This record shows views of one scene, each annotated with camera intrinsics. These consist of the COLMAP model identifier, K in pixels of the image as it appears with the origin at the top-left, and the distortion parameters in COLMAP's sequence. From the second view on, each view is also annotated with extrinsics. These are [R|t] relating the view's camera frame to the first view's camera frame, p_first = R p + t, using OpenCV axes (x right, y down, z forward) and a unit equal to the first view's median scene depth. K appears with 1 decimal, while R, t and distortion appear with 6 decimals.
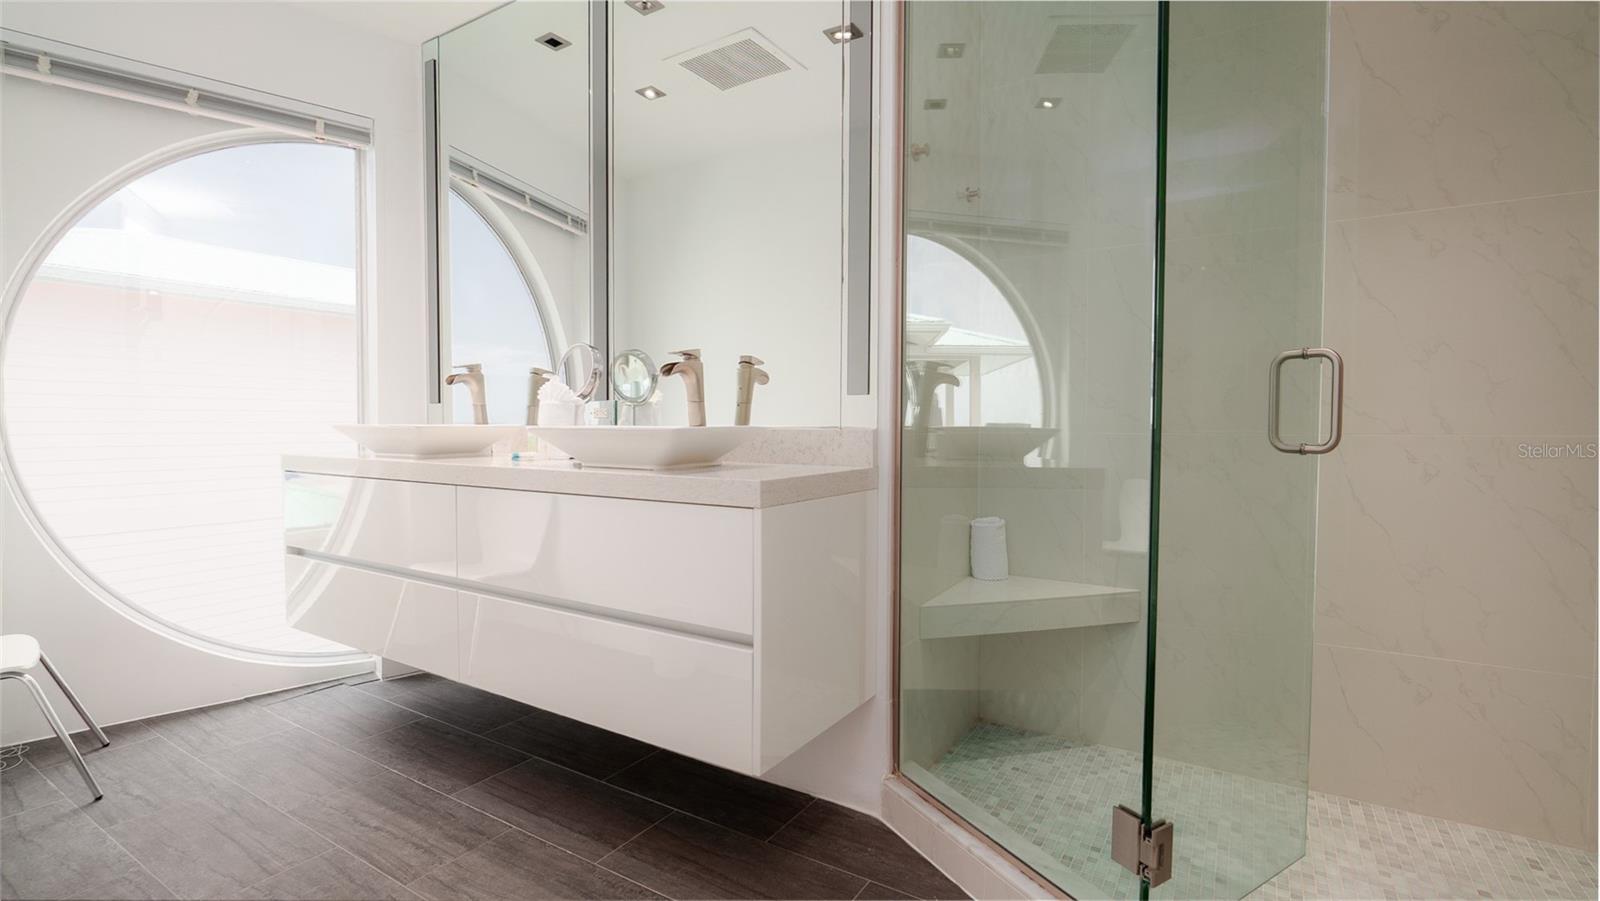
lens RADIAL K [[726.4, 0, 797.0], [0, 726.4, 446.1], [0, 0, 1]] dist [-0.009637, 0.000764]
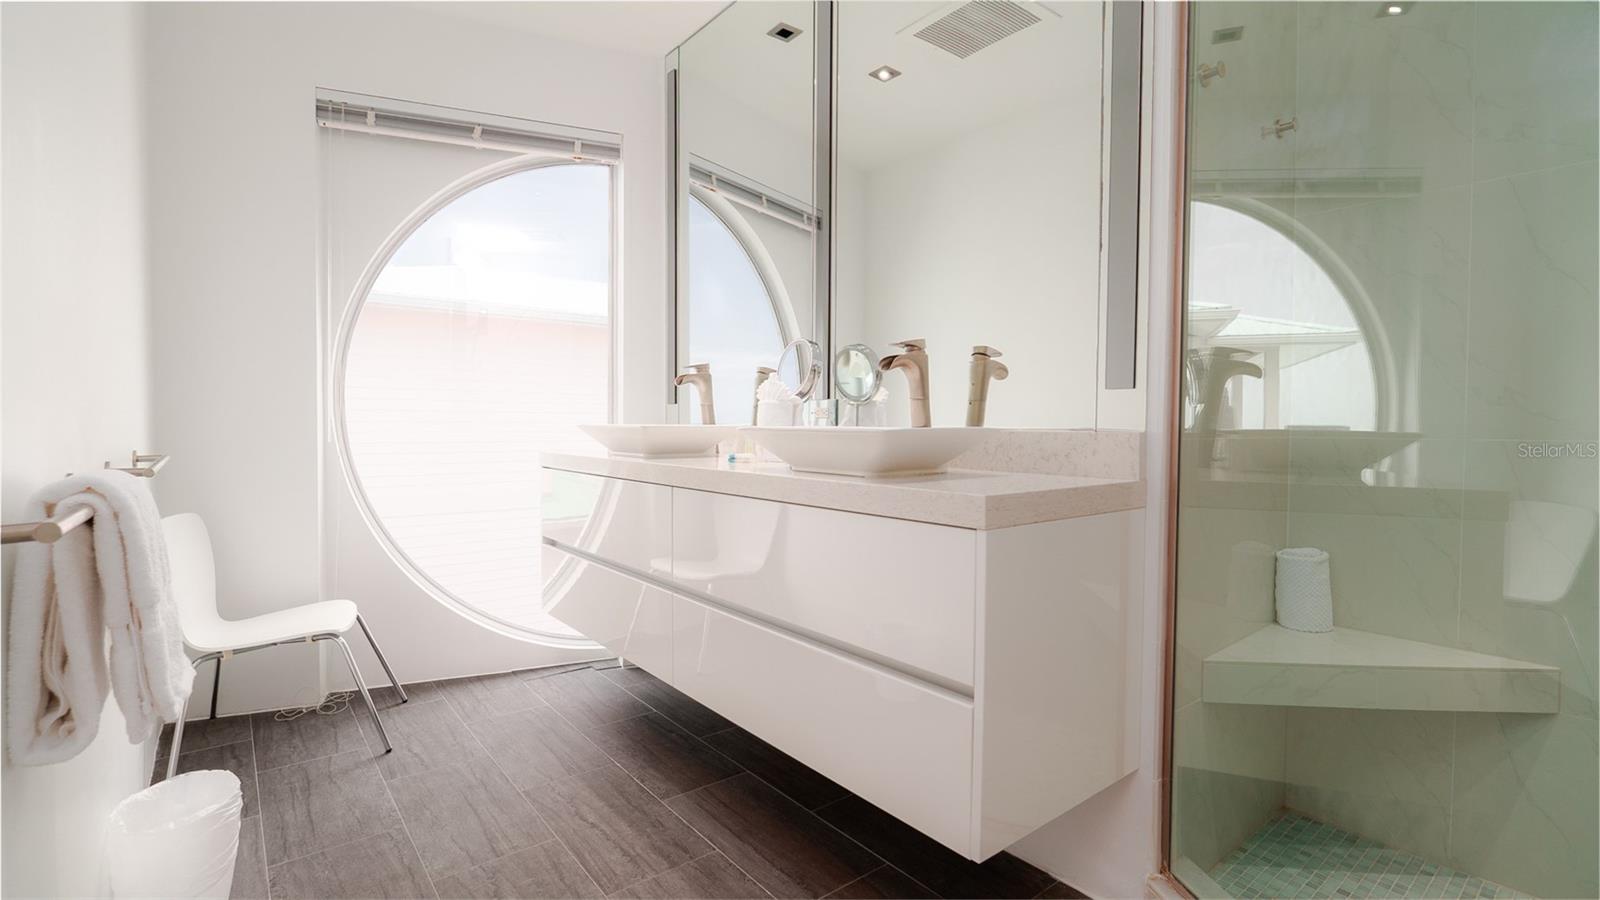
lens RADIAL K [[726.4, 0, 797.0], [0, 726.4, 445.6], [0, 0, 1]] dist [-0.009637, 0.000764]
pose [[0.943850, 0.012954, -0.330121, 0.010887], [-0.013724, 0.999906, -0.000004, -0.003002], [0.330090, 0.004534, 0.943938, 0.111758]]
